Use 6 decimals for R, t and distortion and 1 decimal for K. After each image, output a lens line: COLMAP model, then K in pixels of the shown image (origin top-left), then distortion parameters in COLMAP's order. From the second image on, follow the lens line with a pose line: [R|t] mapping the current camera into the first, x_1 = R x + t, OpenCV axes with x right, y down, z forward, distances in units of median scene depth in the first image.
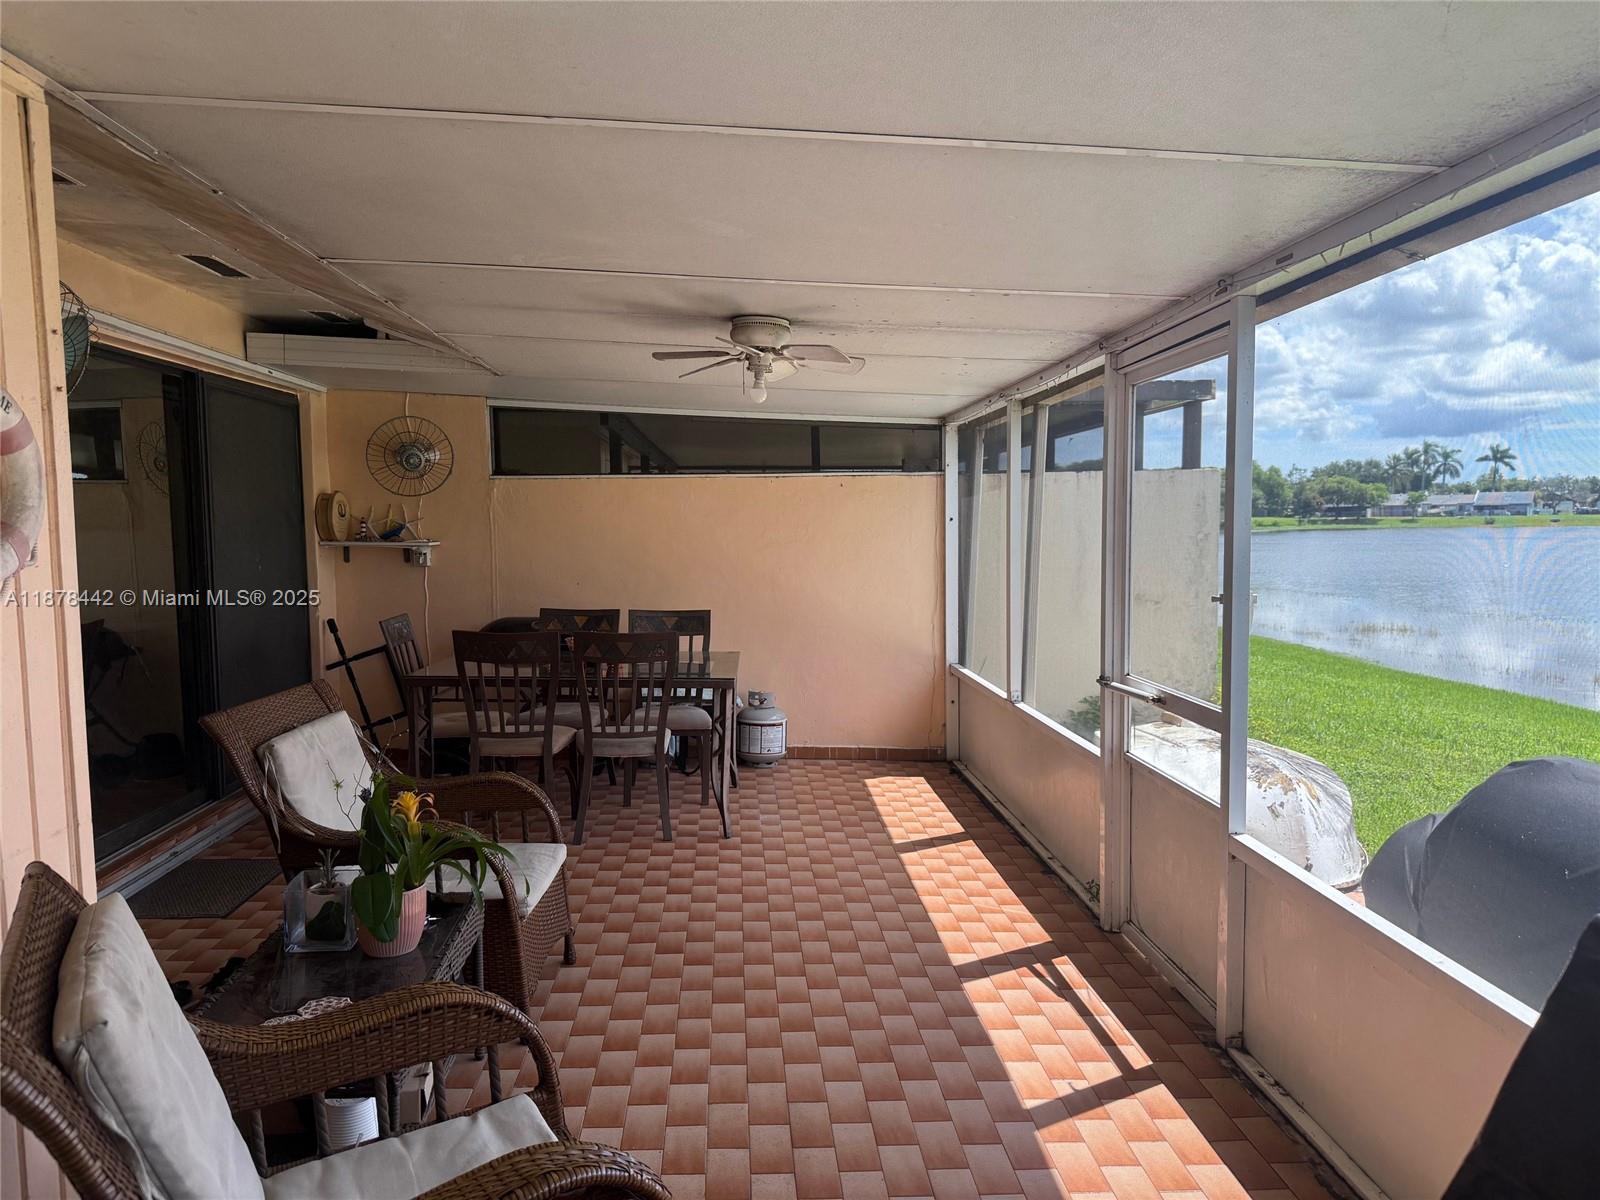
lens RADIAL K [[1123.4, 0, 793.7], [0, 1123.4, 600.4], [0, 0, 1]] dist [0.098084, -0.148896]
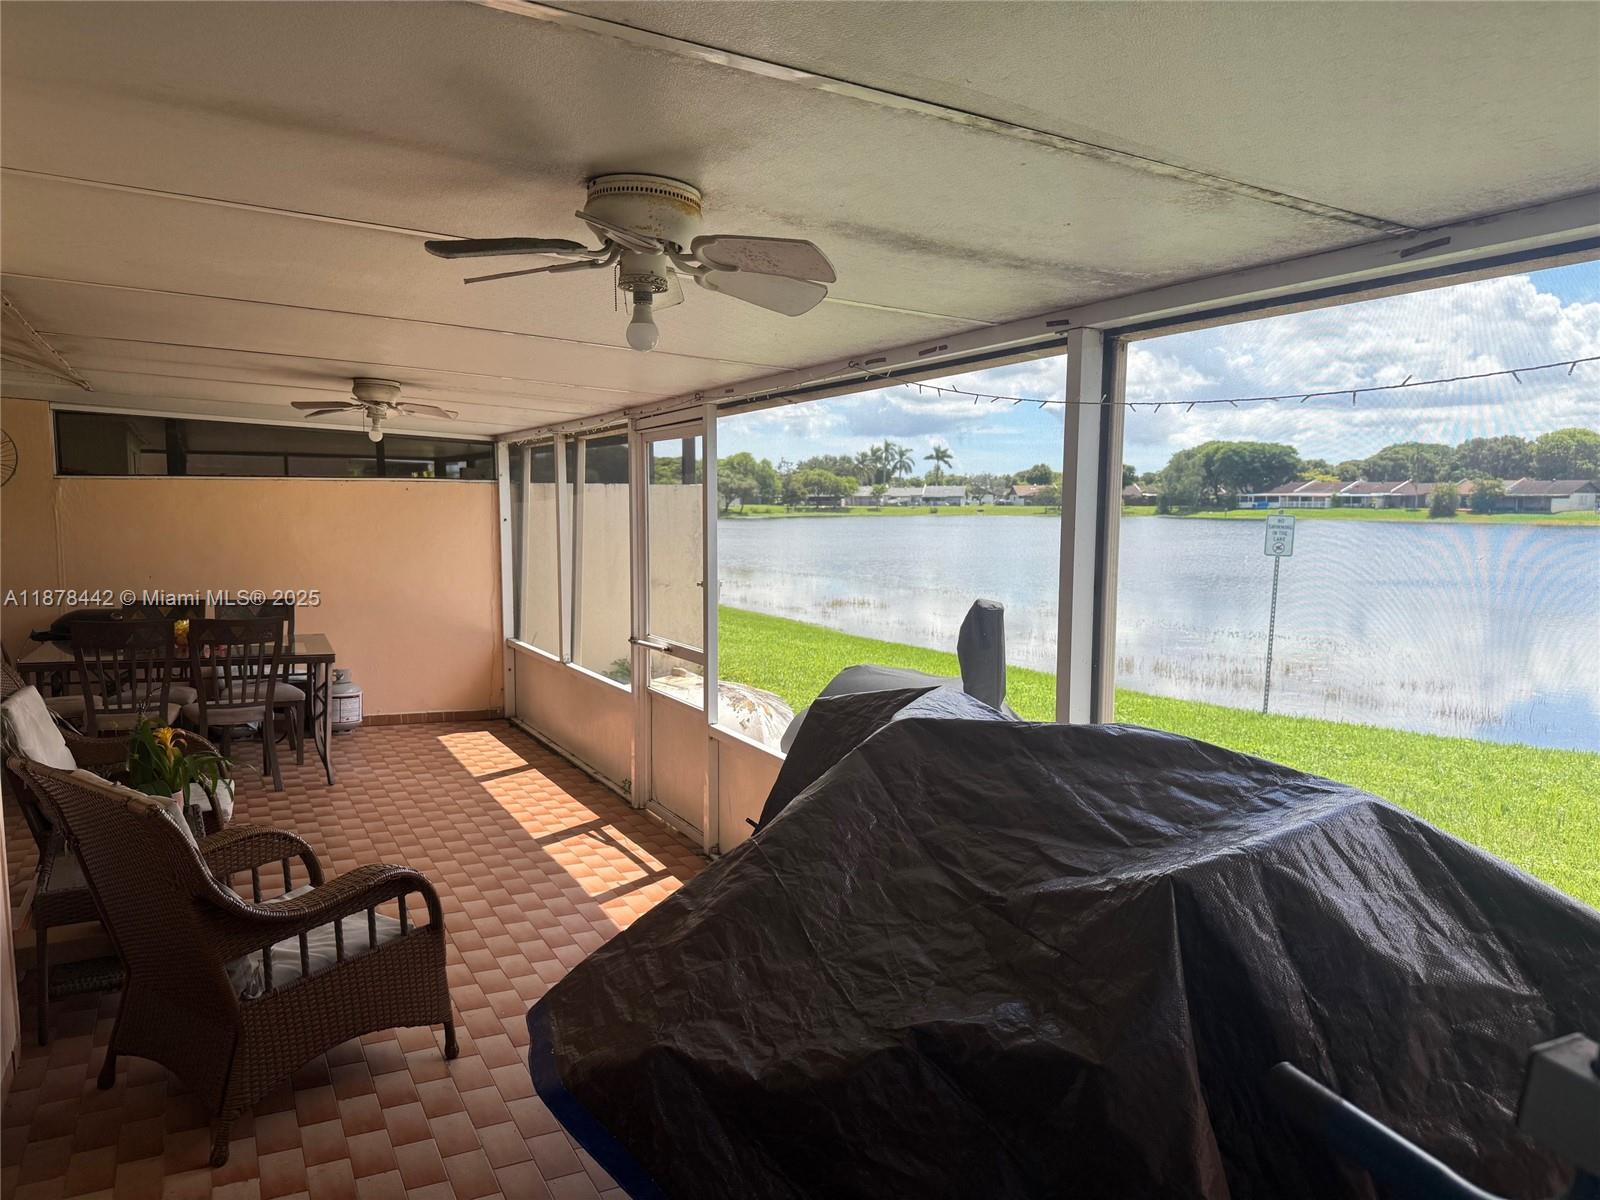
lens RADIAL K [[1123.4, 0, 793.7], [0, 1123.4, 600.4], [0, 0, 1]] dist [0.098084, -0.148896]
pose [[0.912656, -0.023374, 0.408061, -0.091762], [0.017395, 0.999680, 0.018357, -0.002228], [-0.408359, -0.009656, 0.912770, -0.295954]]
